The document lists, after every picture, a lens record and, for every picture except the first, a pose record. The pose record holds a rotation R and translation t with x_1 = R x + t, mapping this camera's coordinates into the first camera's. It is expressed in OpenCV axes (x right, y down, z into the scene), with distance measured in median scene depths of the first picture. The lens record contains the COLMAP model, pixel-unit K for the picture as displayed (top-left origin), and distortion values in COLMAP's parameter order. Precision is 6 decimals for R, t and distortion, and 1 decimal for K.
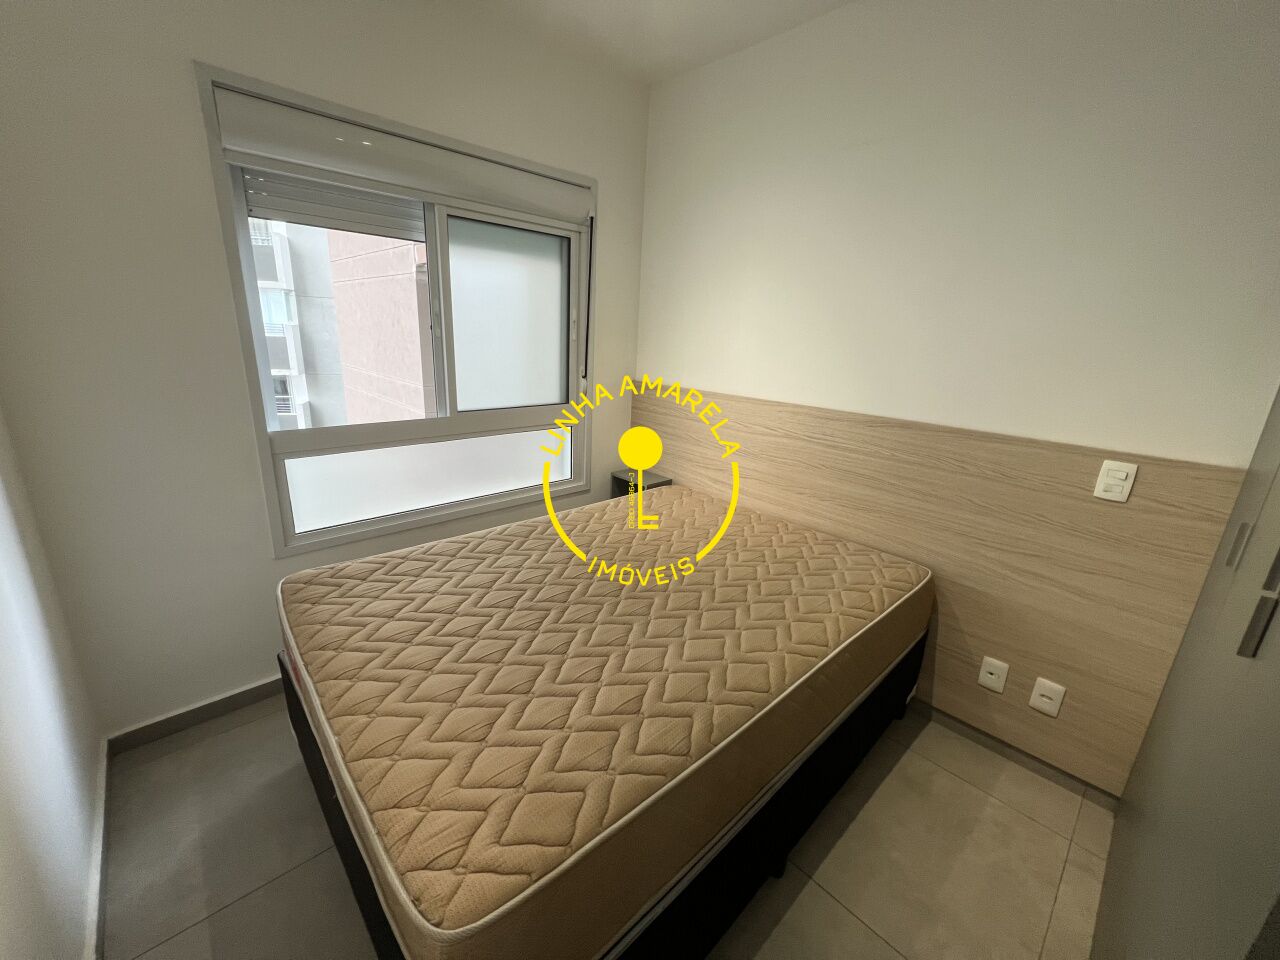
lens RADIAL K [[509.1, 0, 636.0], [0, 509.1, 479.0], [0, 0, 1]] dist [-0.000139, -0.000275]
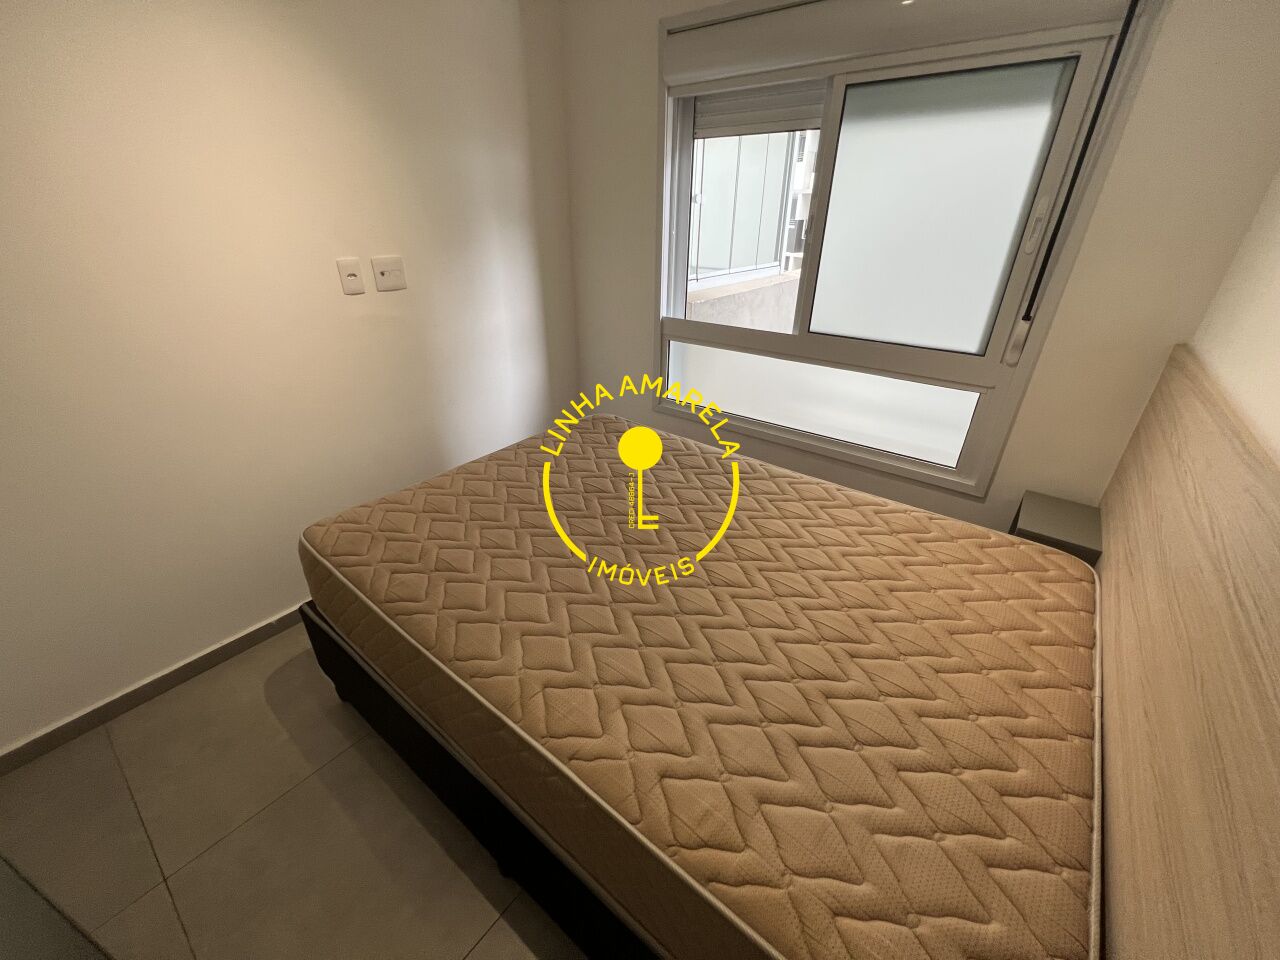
lens RADIAL K [[509.1, 0, 636.0], [0, 509.1, 479.0], [0, 0, 1]] dist [-0.000139, -0.000275]
pose [[0.152870, 0.421666, -0.893772, 0.607567], [-0.274041, 0.887022, 0.371610, -0.179757], [0.949491, 0.188122, 0.251153, 0.628559]]
